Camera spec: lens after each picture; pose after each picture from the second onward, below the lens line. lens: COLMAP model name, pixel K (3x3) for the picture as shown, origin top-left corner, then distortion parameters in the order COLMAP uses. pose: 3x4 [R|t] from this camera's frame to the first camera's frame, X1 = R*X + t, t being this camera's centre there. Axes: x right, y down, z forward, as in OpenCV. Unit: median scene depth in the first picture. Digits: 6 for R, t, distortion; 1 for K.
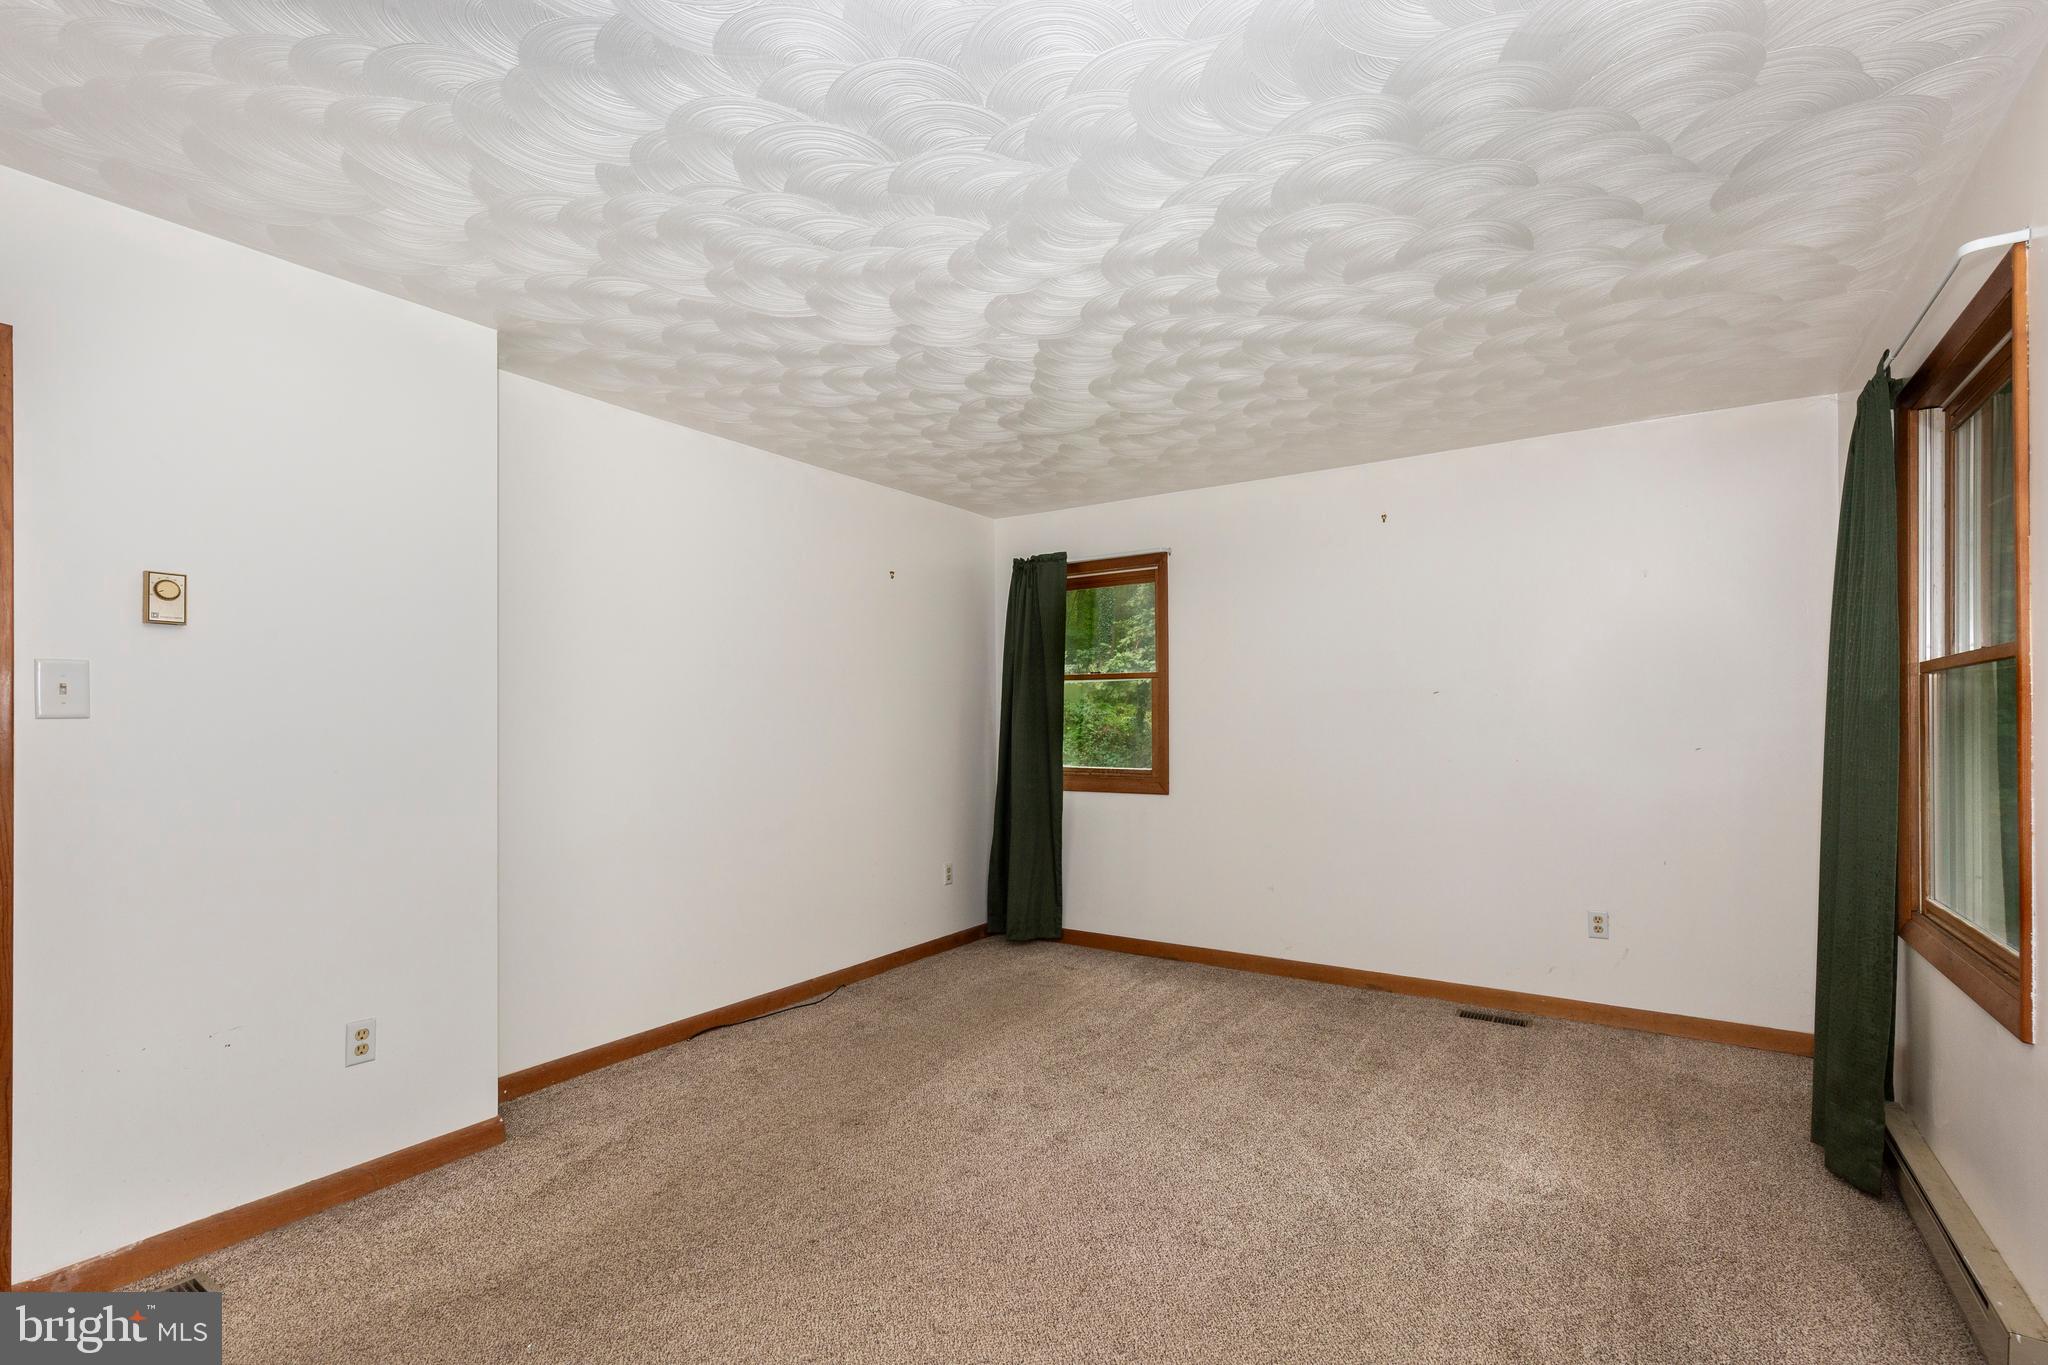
lens RADIAL K [[937.3, 0, 1024.1], [0, 937.3, 708.2], [0, 0, 1]] dist [0.002741, -0.000176]
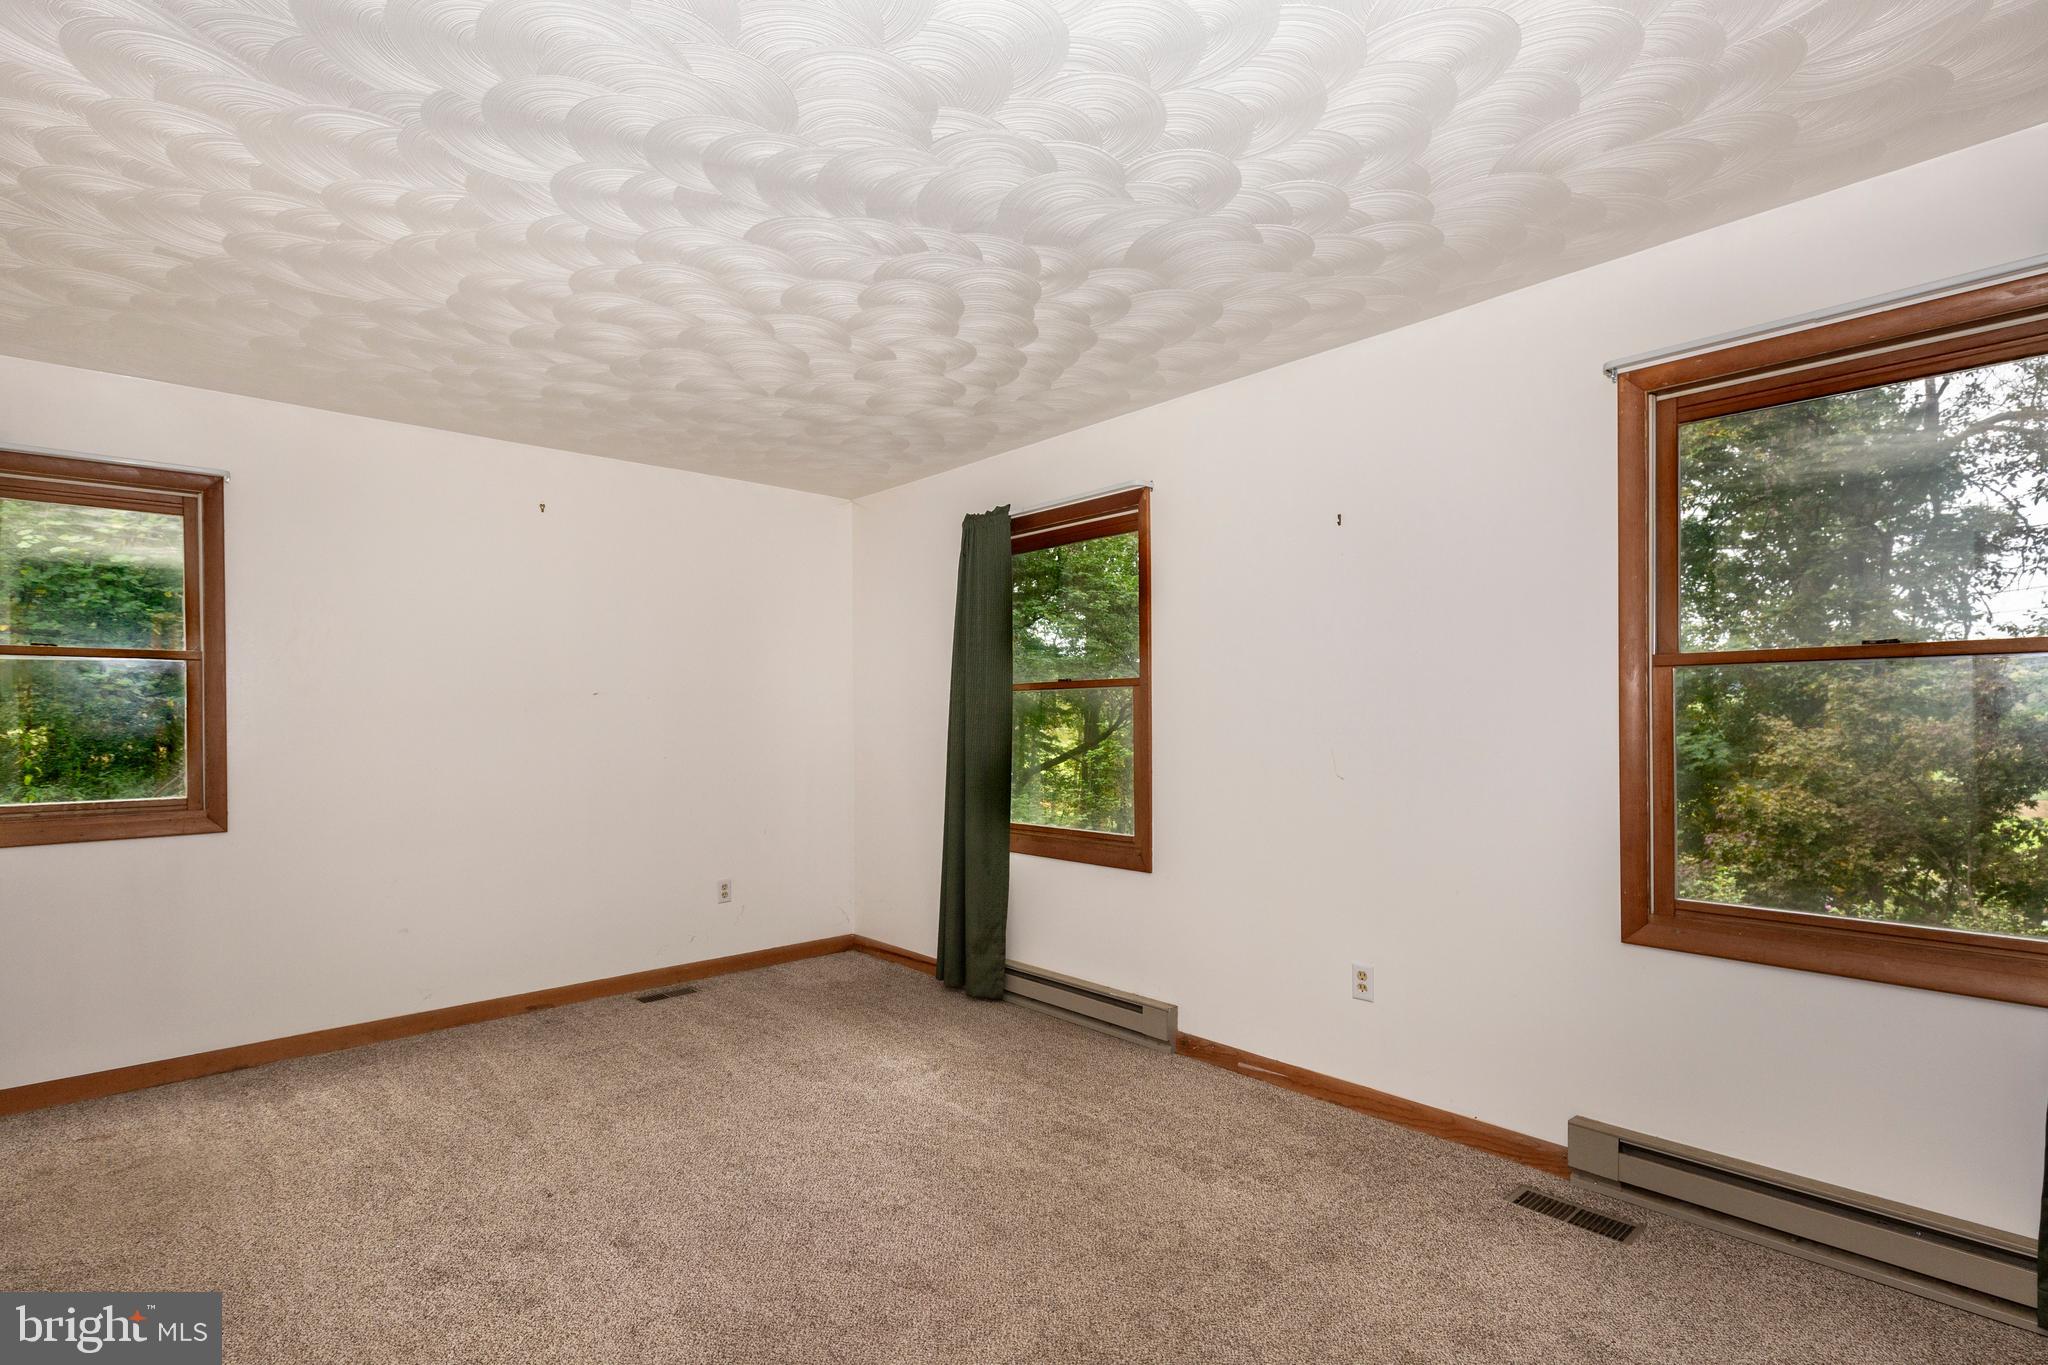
lens RADIAL K [[956.3, 0, 1024.0], [0, 956.3, 682.5], [0, 0, 1]] dist [0.000698, 0.000252]
pose [[0.246632, 0.032389, 0.968568, -0.528601], [-0.011358, 0.999469, -0.030530, -0.002627], [-0.969043, -0.003471, 0.246869, 0.357158]]
